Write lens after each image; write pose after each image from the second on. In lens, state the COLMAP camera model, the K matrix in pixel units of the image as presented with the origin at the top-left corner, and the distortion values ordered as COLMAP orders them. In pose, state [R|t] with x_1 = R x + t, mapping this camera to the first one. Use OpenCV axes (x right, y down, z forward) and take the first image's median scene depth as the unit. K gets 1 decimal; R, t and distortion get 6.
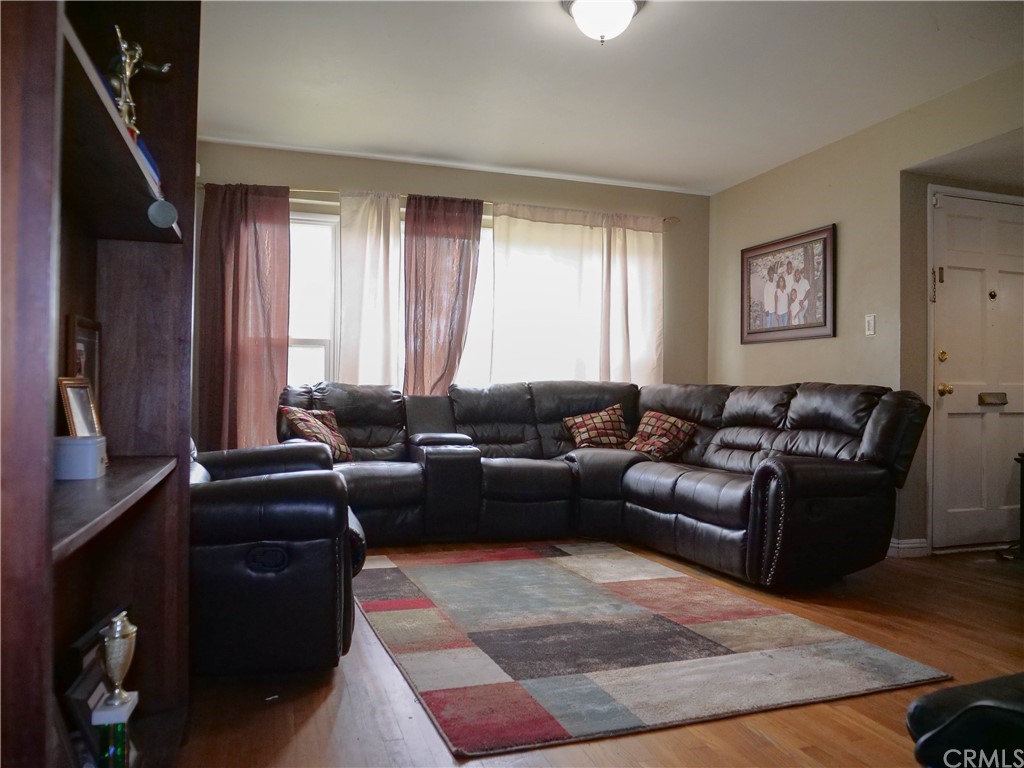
lens RADIAL K [[745.8, 0, 512.0], [0, 745.8, 384.0], [0, 0, 1]] dist [-0.038146, 0.009823]
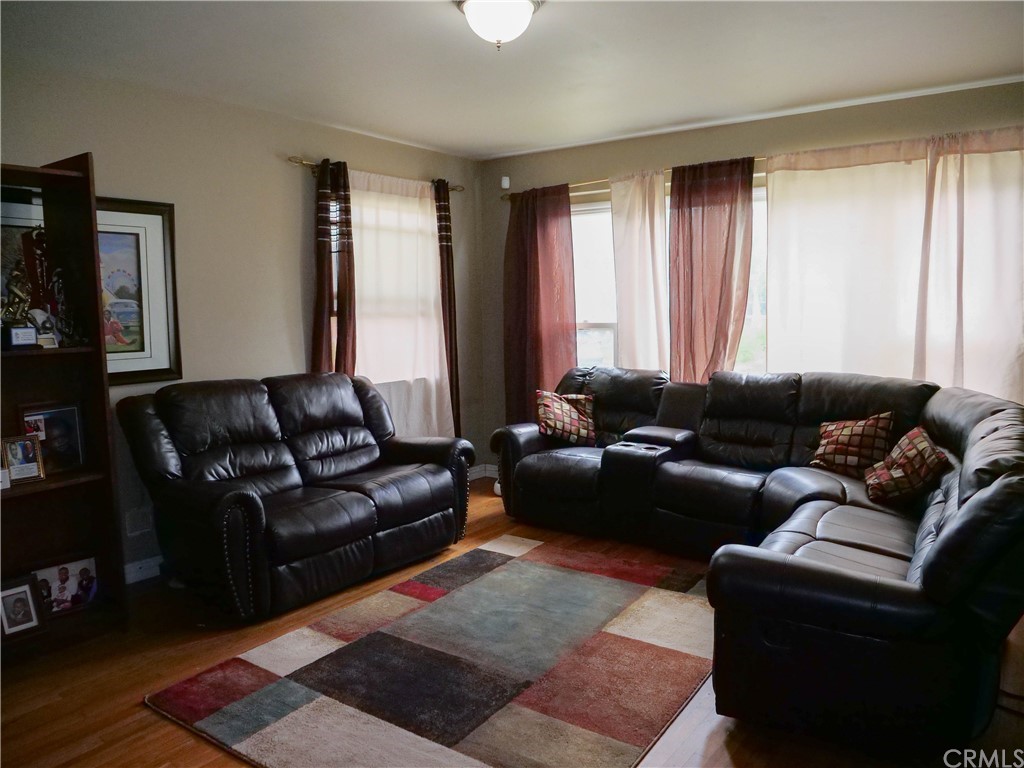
lens RADIAL K [[745.8, 0, 512.0], [0, 745.8, 384.0], [0, 0, 1]] dist [-0.038146, 0.009823]
pose [[0.589790, 0.066510, -0.804813, 0.517655], [0.028190, 0.994300, 0.102829, -0.087693], [0.807065, -0.083335, 0.584553, 0.274751]]
